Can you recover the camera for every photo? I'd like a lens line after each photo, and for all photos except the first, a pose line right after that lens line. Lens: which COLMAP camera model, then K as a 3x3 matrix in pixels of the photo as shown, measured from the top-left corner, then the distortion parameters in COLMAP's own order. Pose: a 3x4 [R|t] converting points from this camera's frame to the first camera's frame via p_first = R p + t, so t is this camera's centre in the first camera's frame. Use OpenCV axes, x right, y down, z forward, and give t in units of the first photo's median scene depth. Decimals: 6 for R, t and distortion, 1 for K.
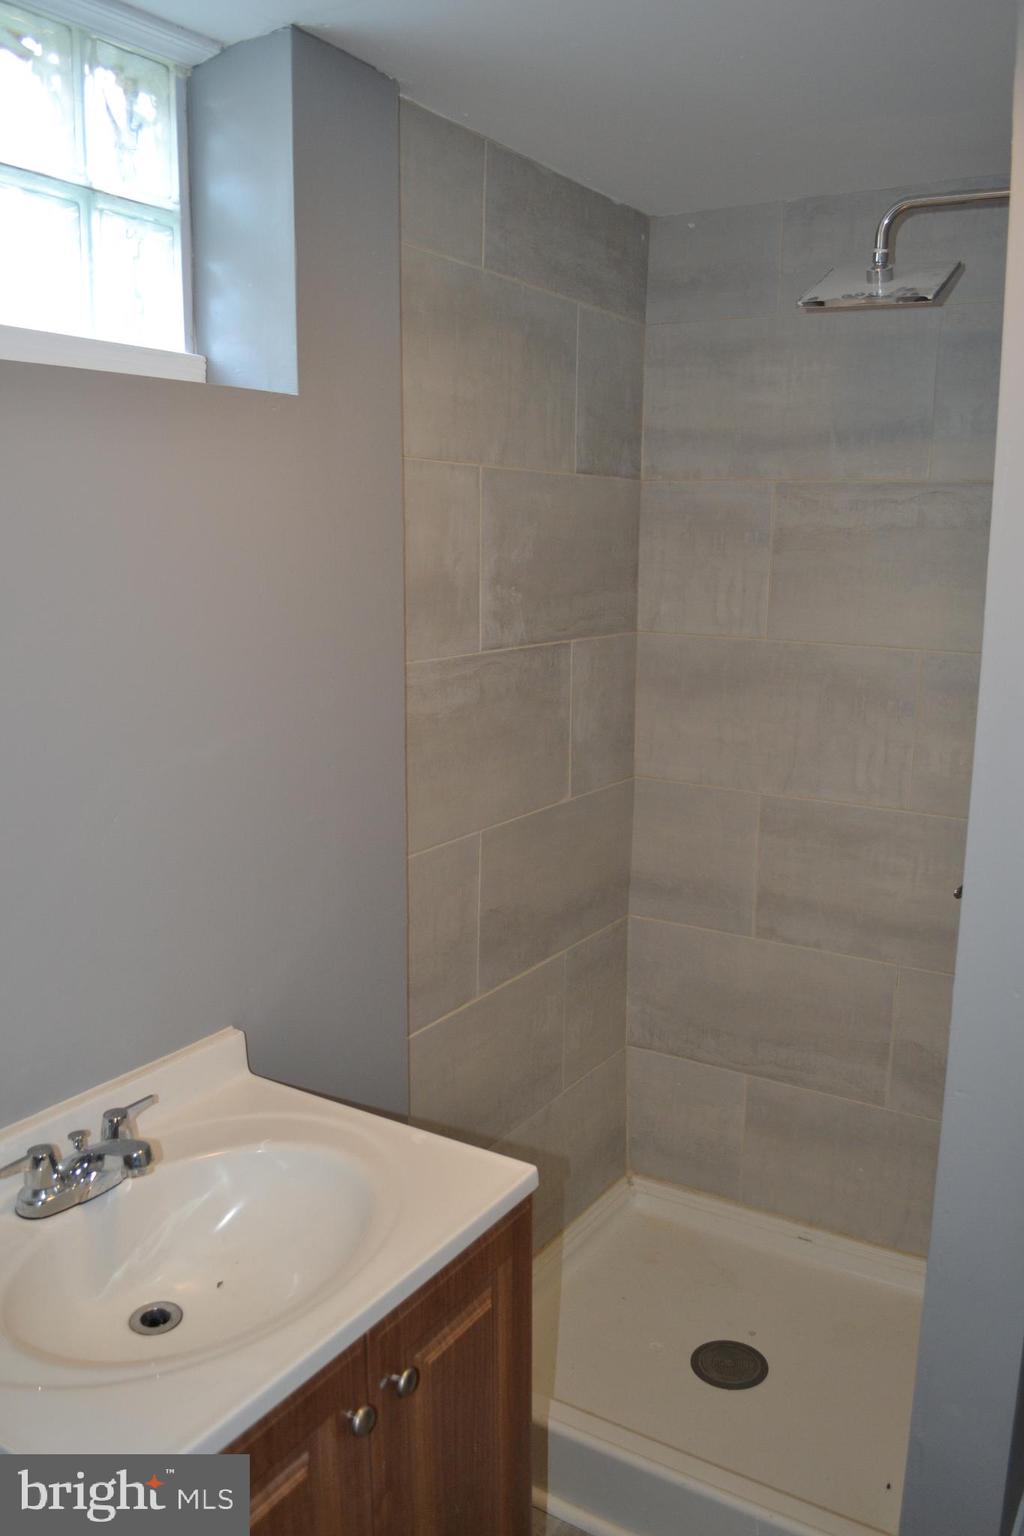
lens RADIAL K [[1237.0, 0, 524.4], [0, 1237.0, 783.9], [0, 0, 1]] dist [-0.080329, 0.010127]
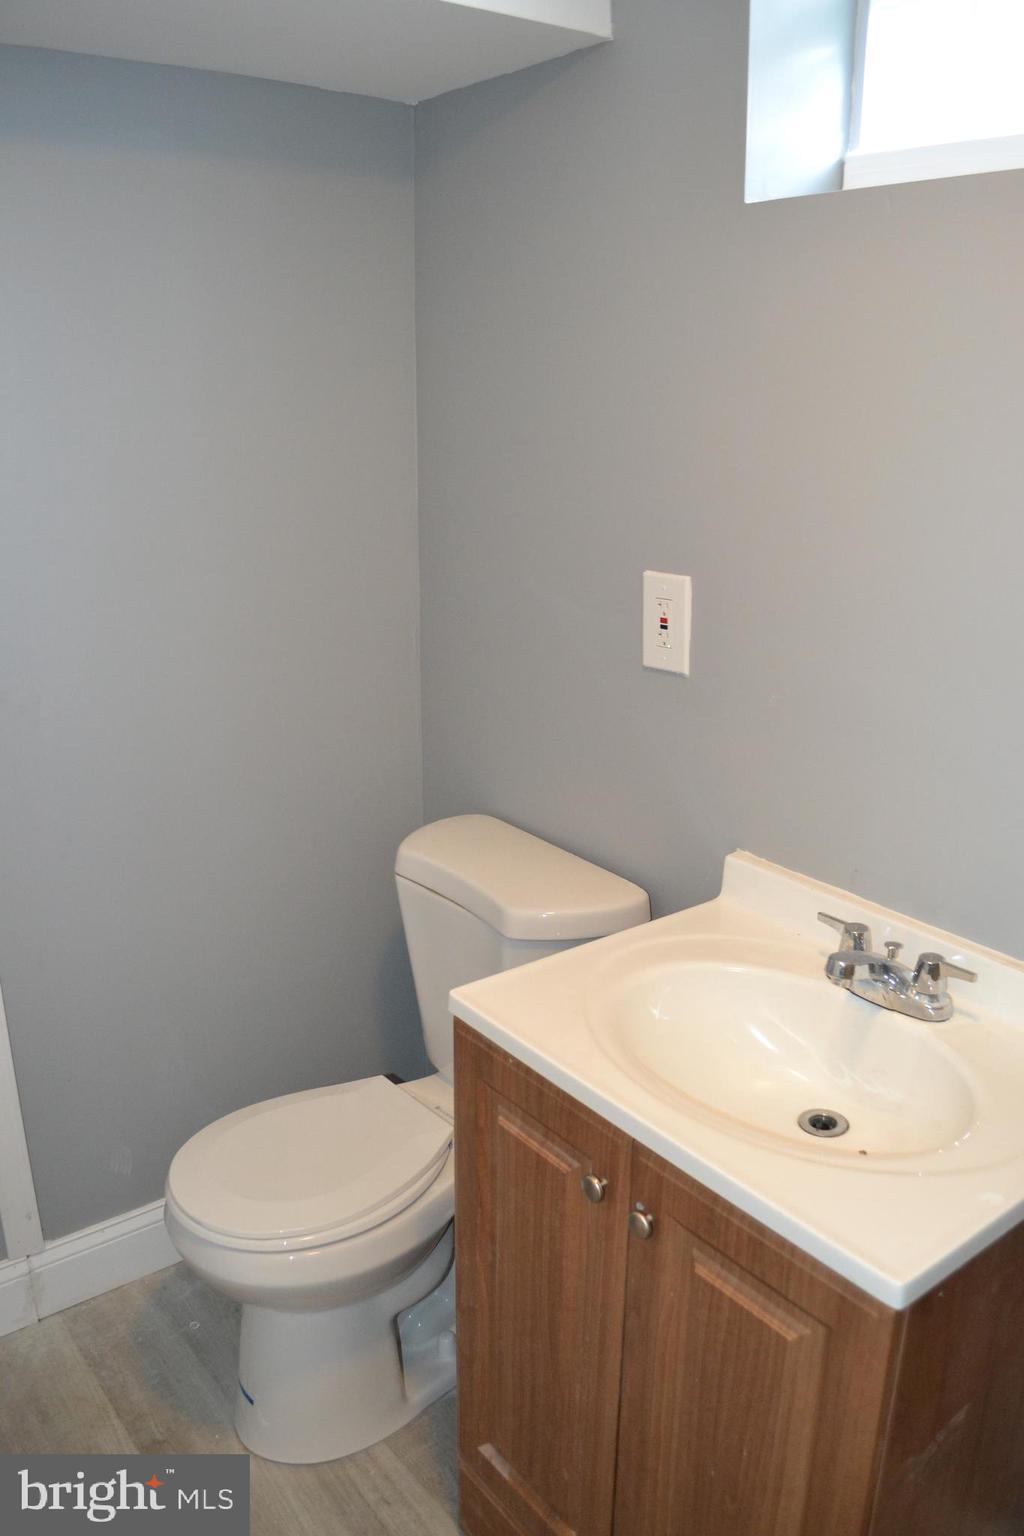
lens RADIAL K [[1237.0, 0, 524.4], [0, 1237.0, 783.9], [0, 0, 1]] dist [-0.080329, 0.010127]
pose [[-0.353134, 0.289218, -0.889747, 0.557726], [-0.184785, 0.910723, 0.369376, -0.144836], [0.917143, 0.294851, -0.268164, 0.830098]]
